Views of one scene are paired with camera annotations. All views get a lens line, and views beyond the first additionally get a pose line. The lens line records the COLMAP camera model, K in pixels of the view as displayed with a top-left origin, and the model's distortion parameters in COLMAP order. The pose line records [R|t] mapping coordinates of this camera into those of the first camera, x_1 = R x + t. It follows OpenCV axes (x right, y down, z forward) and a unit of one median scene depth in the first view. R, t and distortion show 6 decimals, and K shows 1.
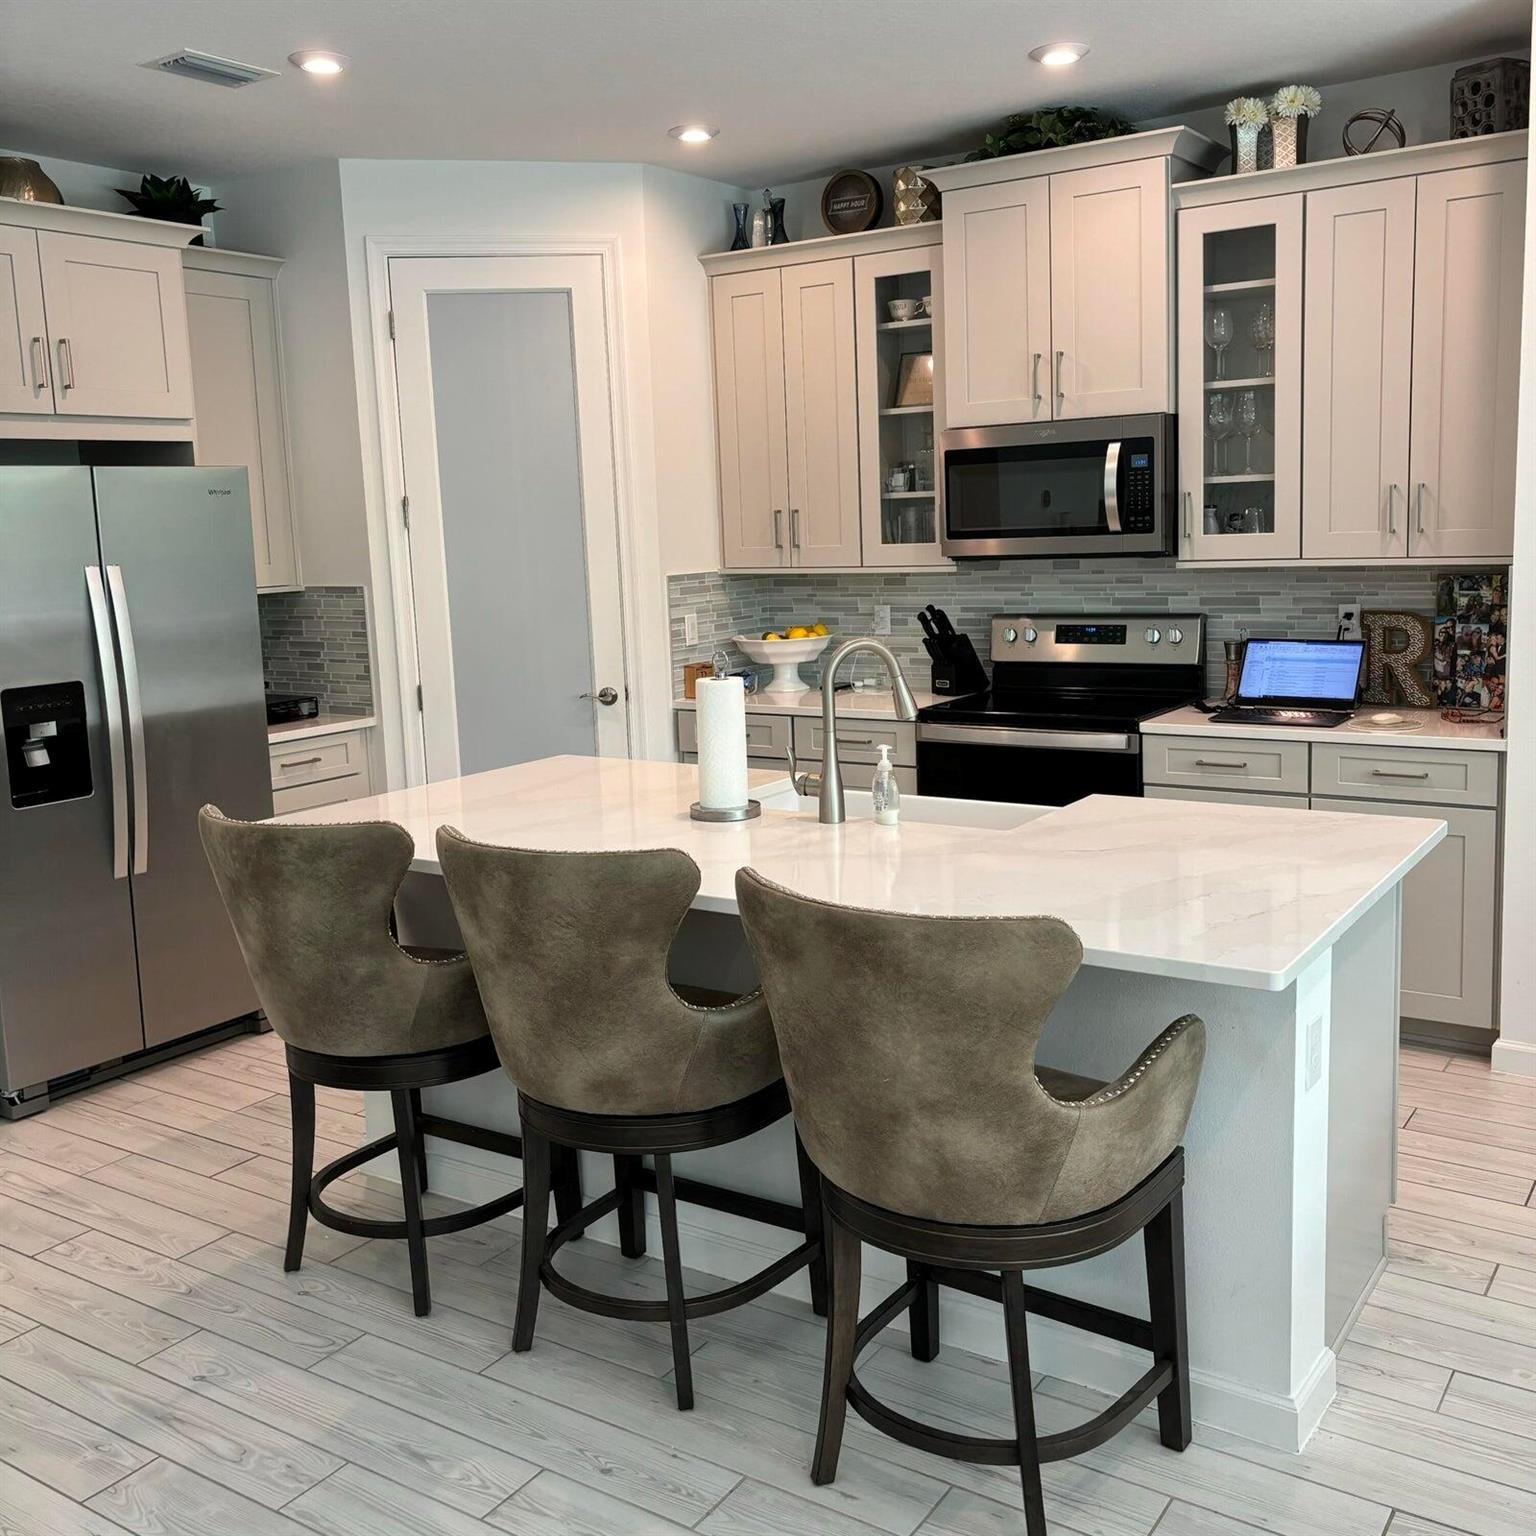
lens RADIAL K [[1544.8, 0, 787.4], [0, 1544.8, 740.2], [0, 0, 1]] dist [0.076139, -0.149809]
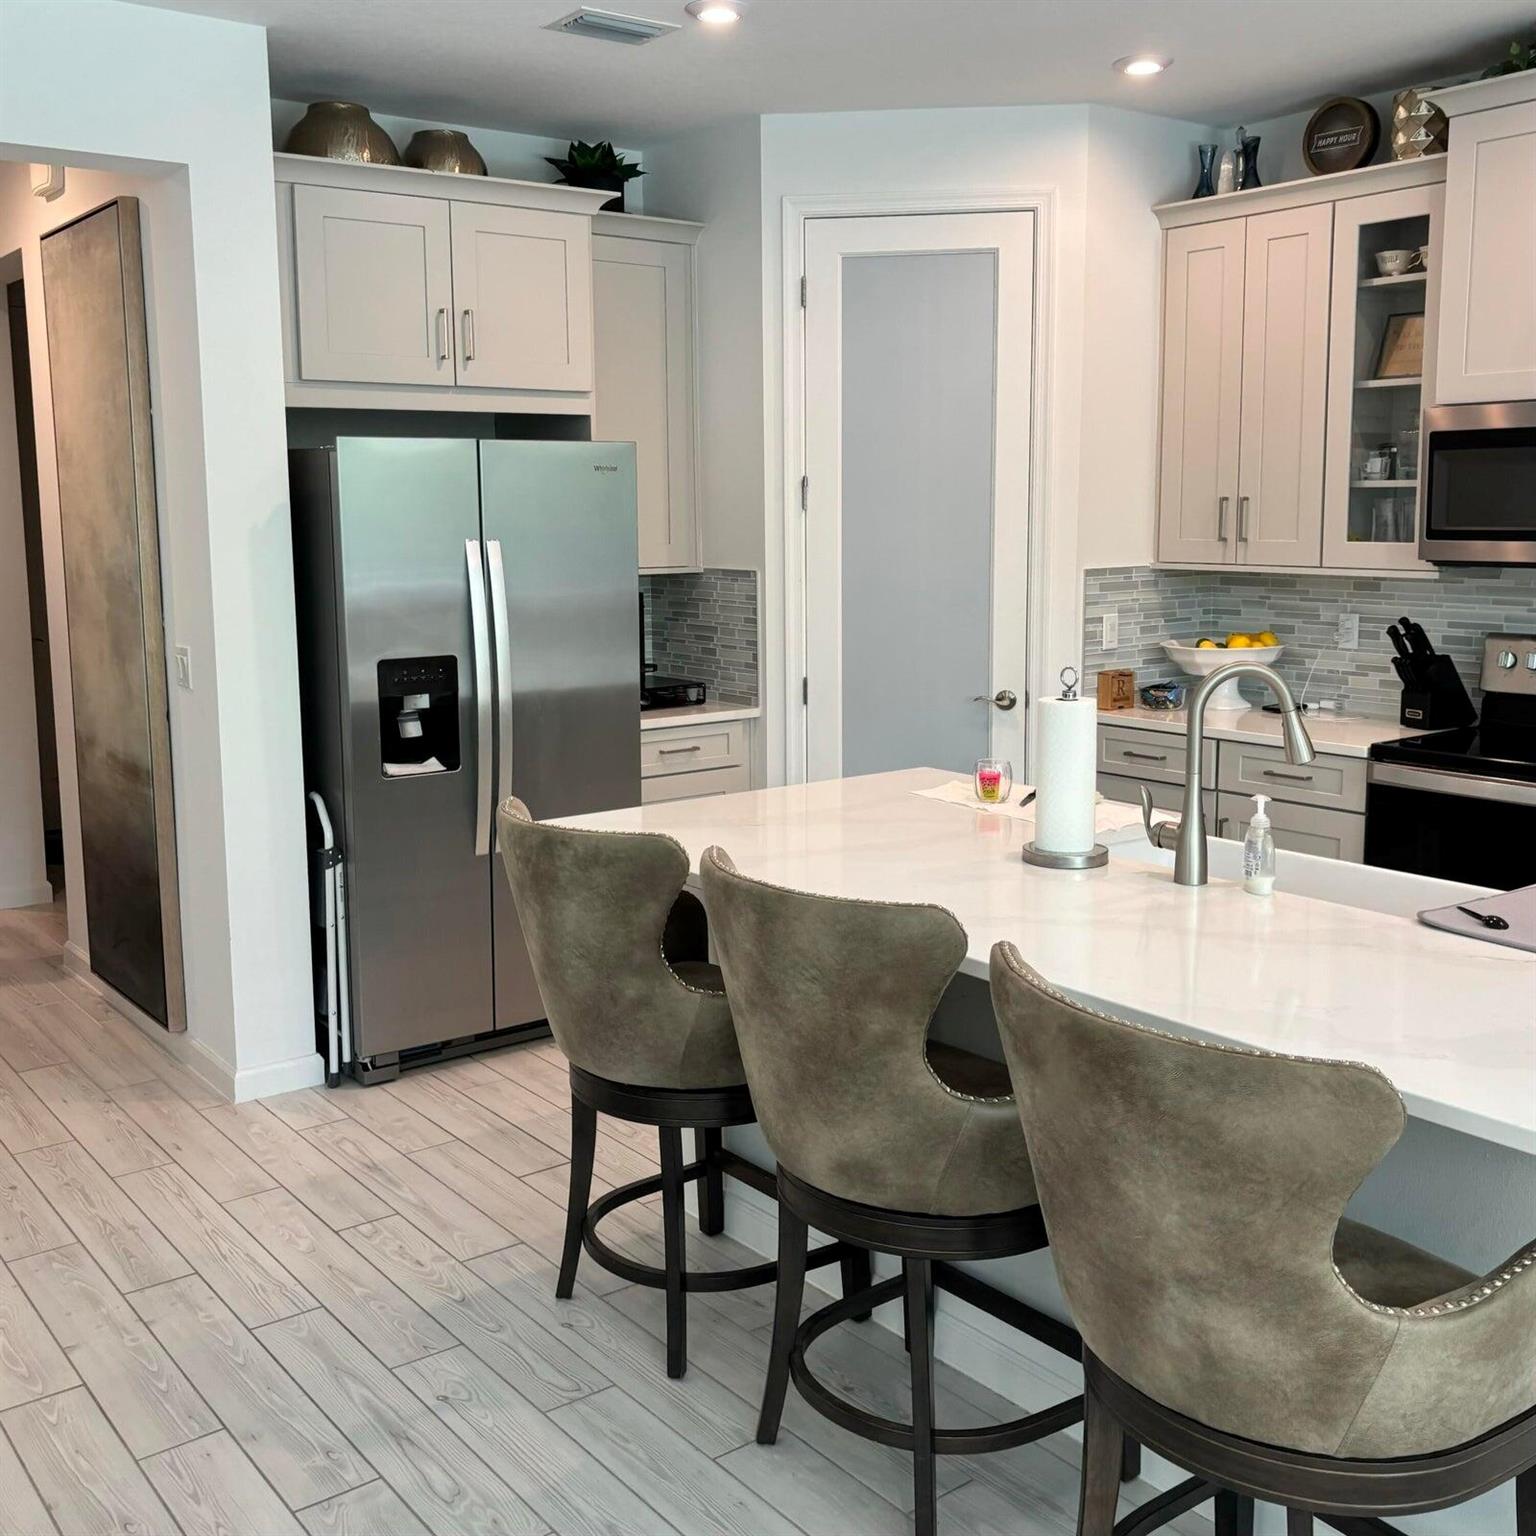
lens RADIAL K [[1632.3, 0, 737.6], [0, 1632.3, 732.2], [0, 0, 1]] dist [0.064404, -0.169669]
pose [[0.940812, 0.072501, -0.331083, 0.066677], [-0.071992, 0.997310, 0.013818, -0.016550], [0.331194, 0.010835, 0.943500, 0.076141]]
